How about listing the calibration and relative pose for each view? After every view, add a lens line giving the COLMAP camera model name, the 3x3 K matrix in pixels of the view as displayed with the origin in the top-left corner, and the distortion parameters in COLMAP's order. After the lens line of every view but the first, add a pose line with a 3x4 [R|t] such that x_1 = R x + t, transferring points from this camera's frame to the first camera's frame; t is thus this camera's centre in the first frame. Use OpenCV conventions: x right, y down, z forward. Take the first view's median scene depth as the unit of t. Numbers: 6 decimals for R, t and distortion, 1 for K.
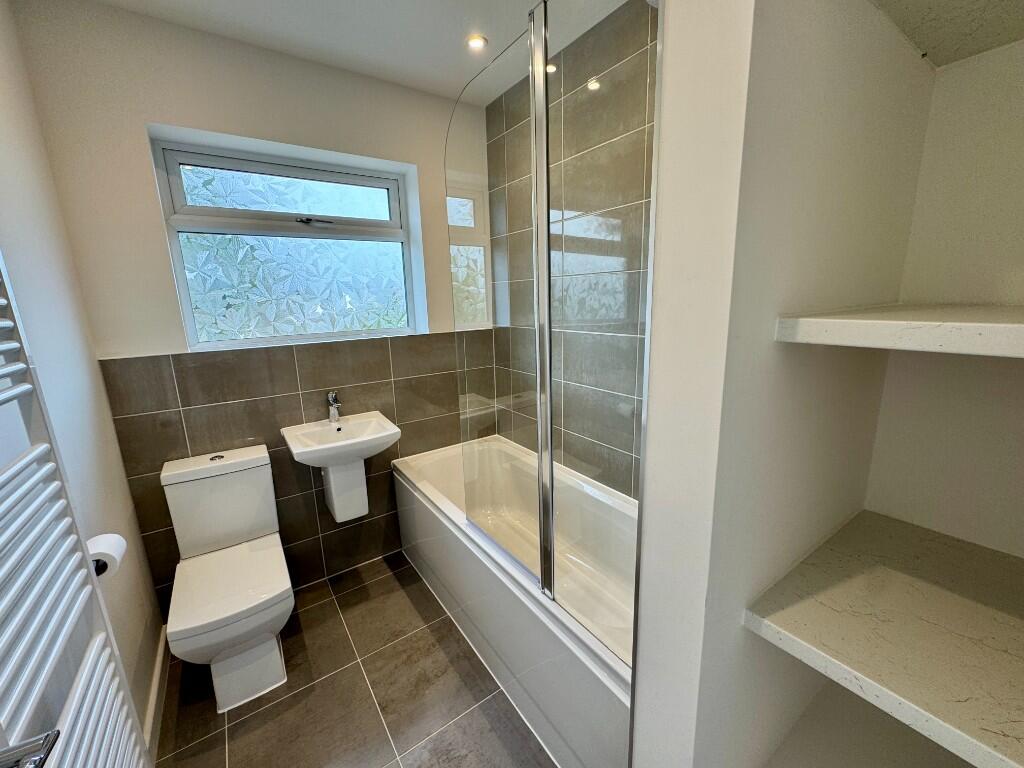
lens RADIAL K [[410.8, 0, 512.0], [0, 410.8, 384.0], [0, 0, 1]] dist [-0.003453, -0.000158]
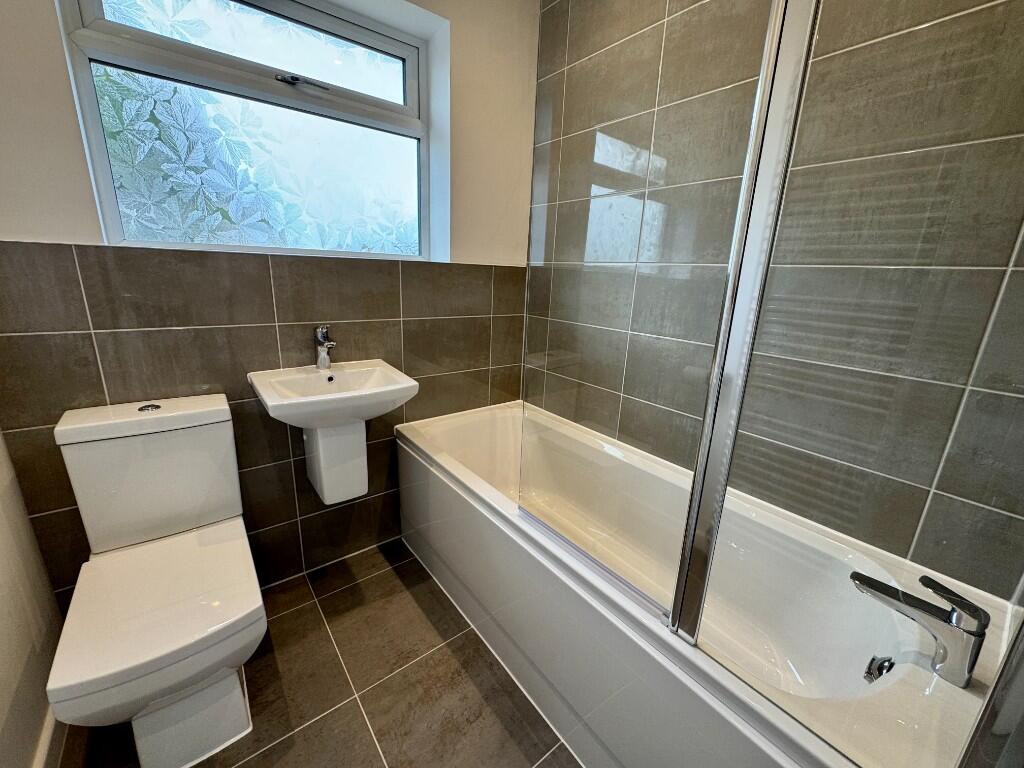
lens RADIAL K [[410.8, 0, 512.0], [0, 410.8, 384.0], [0, 0, 1]] dist [-0.003453, -0.000158]
pose [[0.996025, 0.050833, 0.073143, -0.156286], [-0.055066, 0.996851, 0.057067, 0.061827], [-0.070012, -0.060868, 0.995687, 0.256153]]
